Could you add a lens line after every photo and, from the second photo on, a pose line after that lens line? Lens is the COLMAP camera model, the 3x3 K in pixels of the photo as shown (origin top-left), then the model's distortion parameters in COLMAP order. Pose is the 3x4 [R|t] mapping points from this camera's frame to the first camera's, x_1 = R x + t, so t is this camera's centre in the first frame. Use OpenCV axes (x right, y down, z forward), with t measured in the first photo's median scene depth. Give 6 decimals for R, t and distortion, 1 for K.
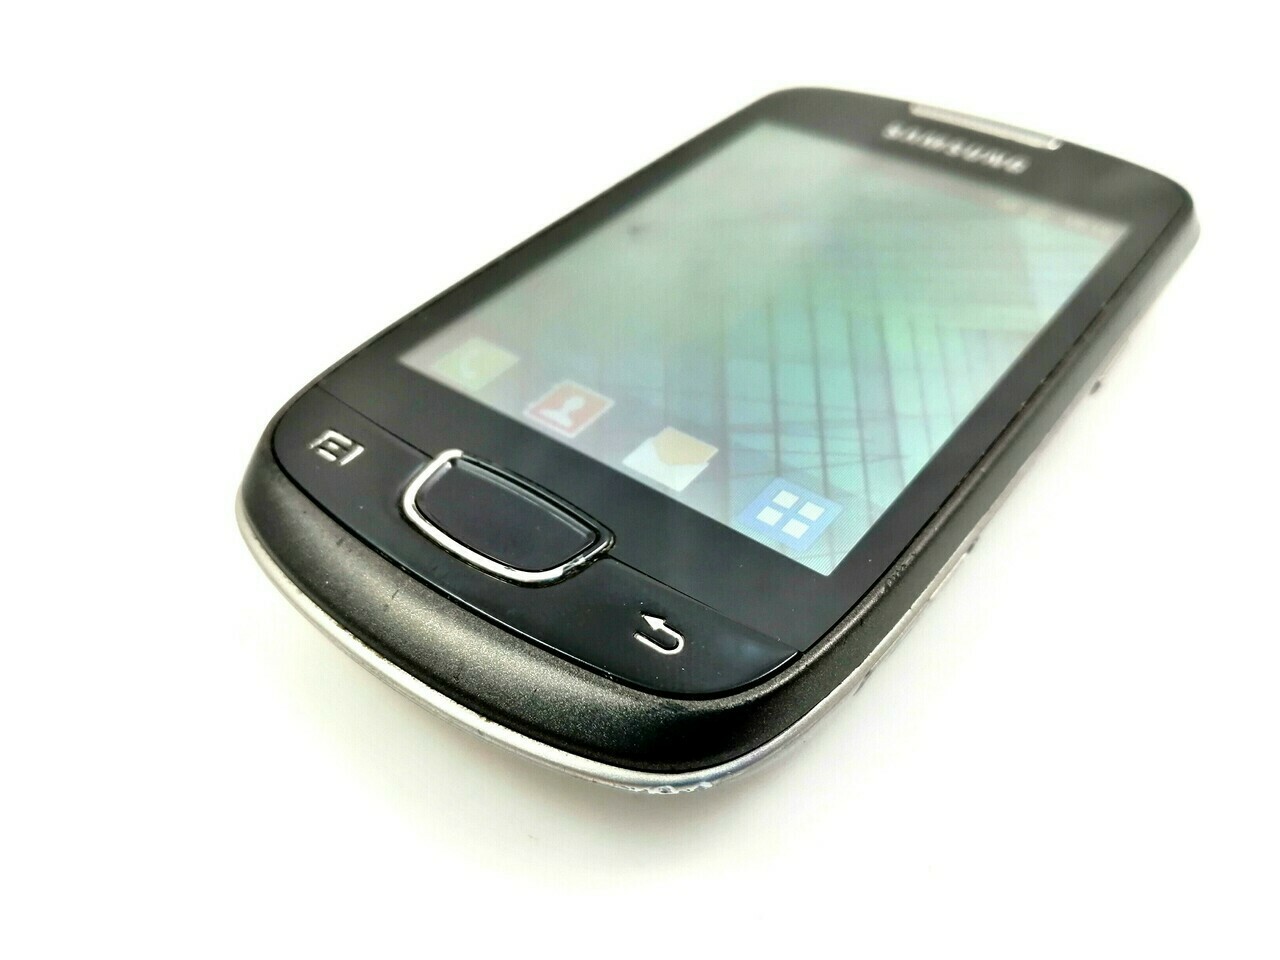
lens RADIAL K [[1094.4, 0, 640.0], [0, 1094.4, 480.0], [0, 0, 1]] dist [-0.011358, -0.009773]
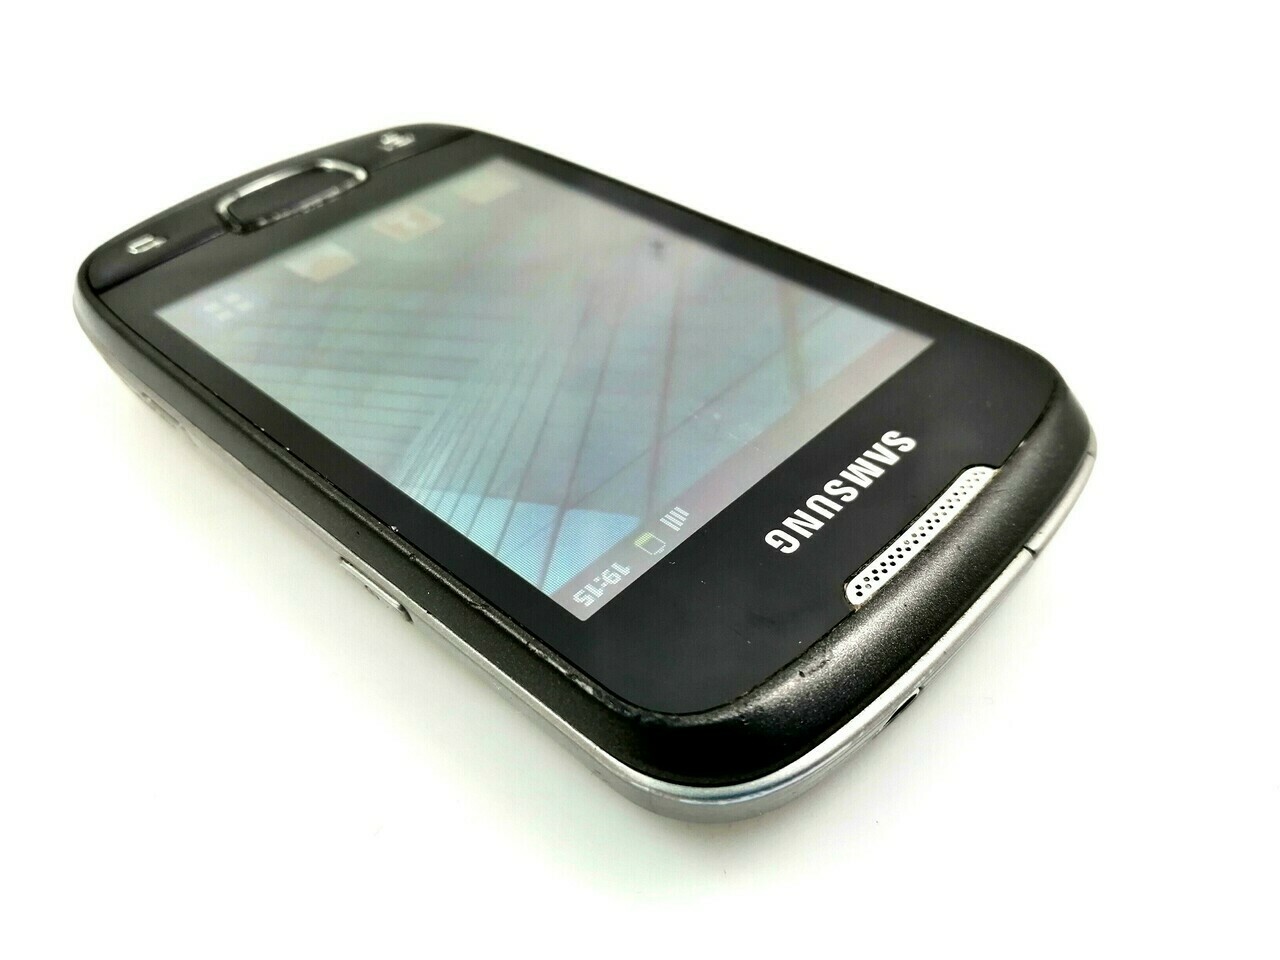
lens RADIAL K [[1094.4, 0, 640.0], [0, 1094.4, 480.0], [0, 0, 1]] dist [-0.011358, -0.009773]
pose [[-0.080992, 0.684041, -0.724933, 1.063324], [-0.655283, 0.511498, 0.555855, -0.815882], [0.751029, 0.520056, 0.406813, 0.857536]]
